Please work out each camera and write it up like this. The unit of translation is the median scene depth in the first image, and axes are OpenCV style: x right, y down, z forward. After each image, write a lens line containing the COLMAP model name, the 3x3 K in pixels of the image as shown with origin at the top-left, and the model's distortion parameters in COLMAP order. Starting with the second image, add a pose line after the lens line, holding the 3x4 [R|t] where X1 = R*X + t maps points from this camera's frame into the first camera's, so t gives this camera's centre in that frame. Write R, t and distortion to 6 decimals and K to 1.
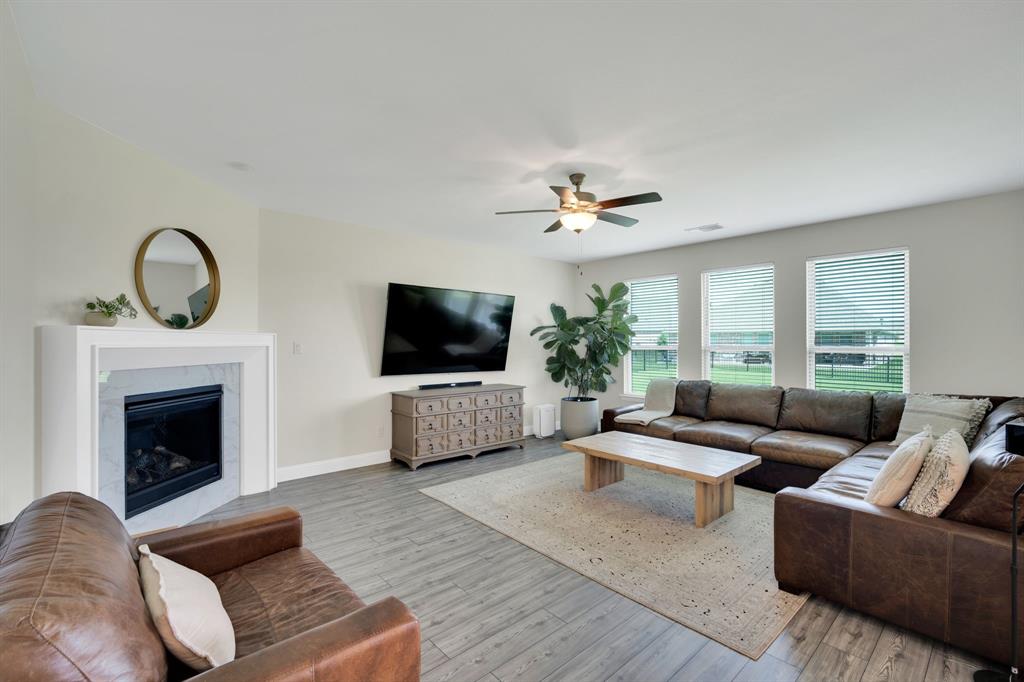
lens RADIAL K [[441.4, 0, 509.2], [0, 441.4, 347.2], [0, 0, 1]] dist [-0.015066, -0.000147]
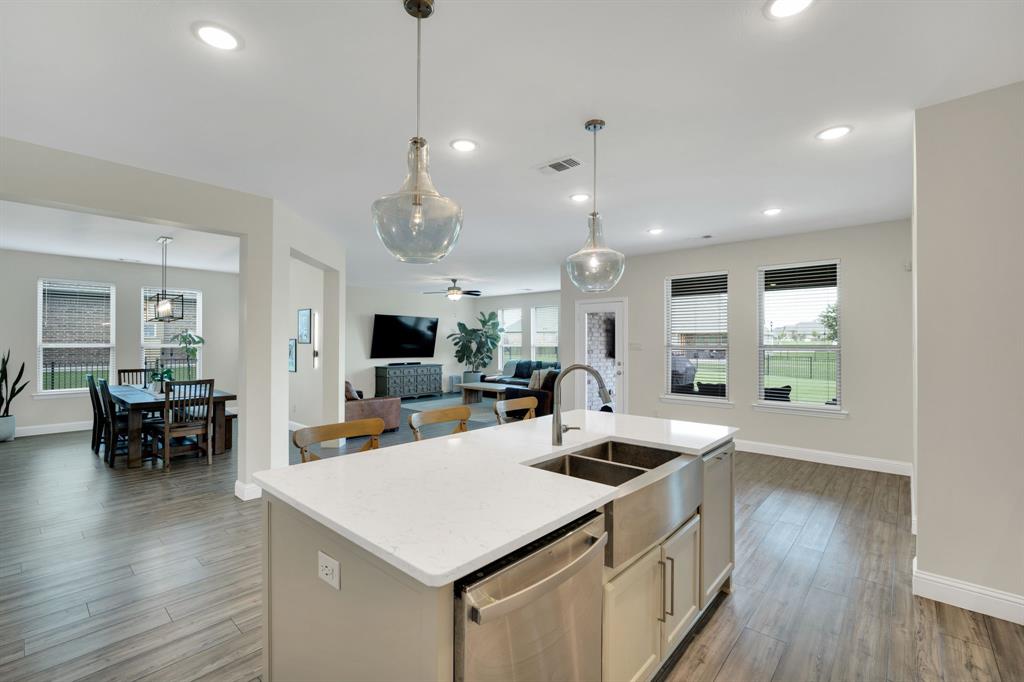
lens RADIAL K [[445.8, 0, 512.0], [0, 445.8, 341.0], [0, 0, 1]] dist [-0.010596, -0.000489]
pose [[0.993176, 0.002092, 0.116611, 0.117049], [-0.000689, 0.999927, -0.012077, 0.007226], [-0.116627, 0.011914, 0.993104, -1.074002]]
